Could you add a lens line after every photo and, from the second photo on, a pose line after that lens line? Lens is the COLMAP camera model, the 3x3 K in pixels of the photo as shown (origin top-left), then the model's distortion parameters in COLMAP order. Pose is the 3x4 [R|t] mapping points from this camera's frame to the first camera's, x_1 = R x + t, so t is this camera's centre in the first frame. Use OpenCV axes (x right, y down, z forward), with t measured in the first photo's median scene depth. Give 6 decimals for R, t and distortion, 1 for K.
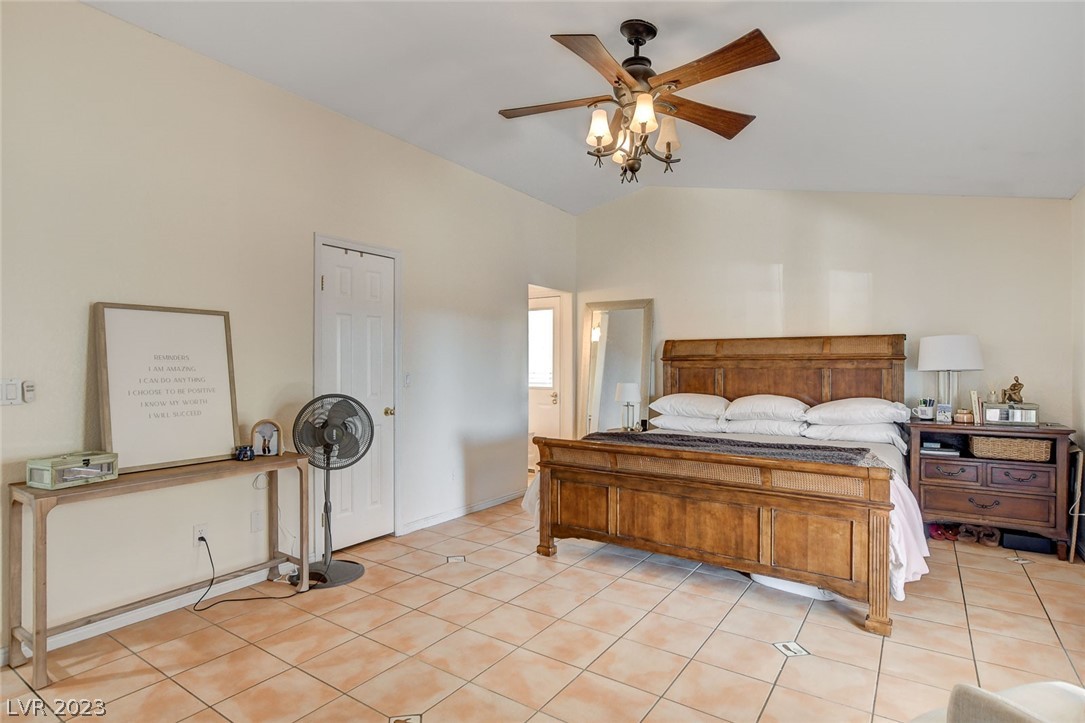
lens RADIAL K [[571.4, 0, 536.1], [0, 571.4, 363.9], [0, 0, 1]] dist [-0.002006, 0.000180]
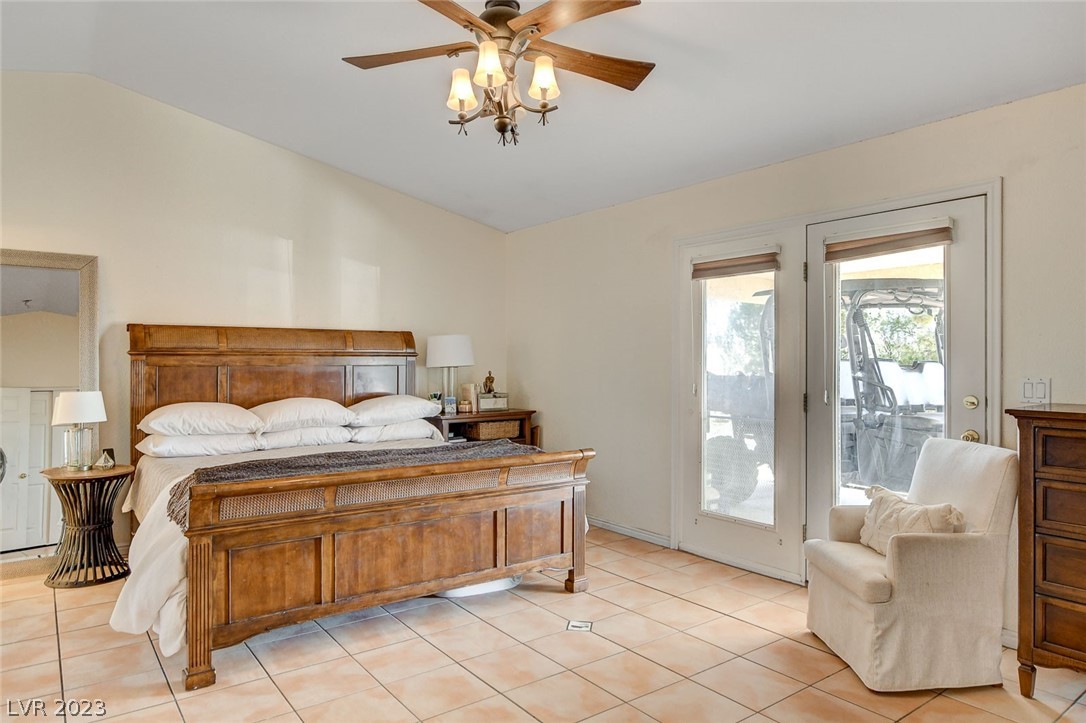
lens RADIAL K [[682.7, 0, 561.8], [0, 682.7, 356.5], [0, 0, 1]] dist [-0.003937, -0.000871]
pose [[0.307467, 0.007083, 0.951532, -0.541046], [-0.002646, 0.999975, -0.006589, -0.000190], [-0.951555, -0.000492, 0.307478, 0.435317]]
